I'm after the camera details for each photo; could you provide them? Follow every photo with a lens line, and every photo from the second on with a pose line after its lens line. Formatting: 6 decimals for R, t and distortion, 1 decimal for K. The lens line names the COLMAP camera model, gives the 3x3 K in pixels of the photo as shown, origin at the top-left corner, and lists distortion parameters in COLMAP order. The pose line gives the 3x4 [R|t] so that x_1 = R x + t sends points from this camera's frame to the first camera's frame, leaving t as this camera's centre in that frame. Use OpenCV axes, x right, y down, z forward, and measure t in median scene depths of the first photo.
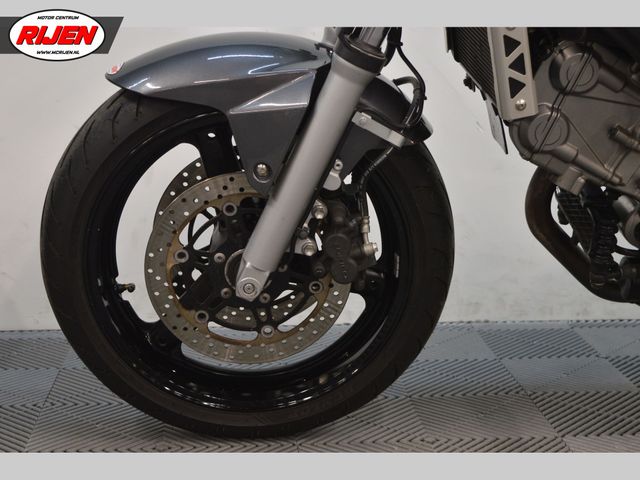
lens RADIAL K [[1174.3, 0, 320.0], [0, 1174.3, 240.0], [0, 0, 1]] dist [0.023663, 0.012157]
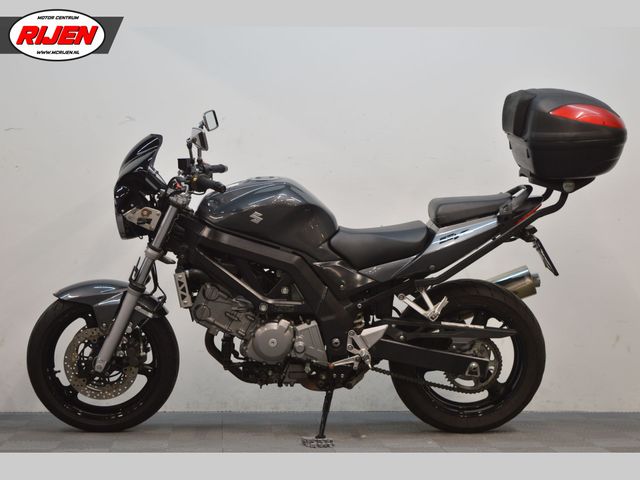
lens RADIAL K [[1267.5, 0, 320.0], [0, 1267.5, 240.0], [0, 0, 1]] dist [-0.022717, -0.201658]
pose [[0.999992, 0.003864, 0.000511, 0.471101], [-0.003680, 0.979275, -0.202502, 0.357026], [-0.001283, 0.202499, 0.979282, -2.065137]]
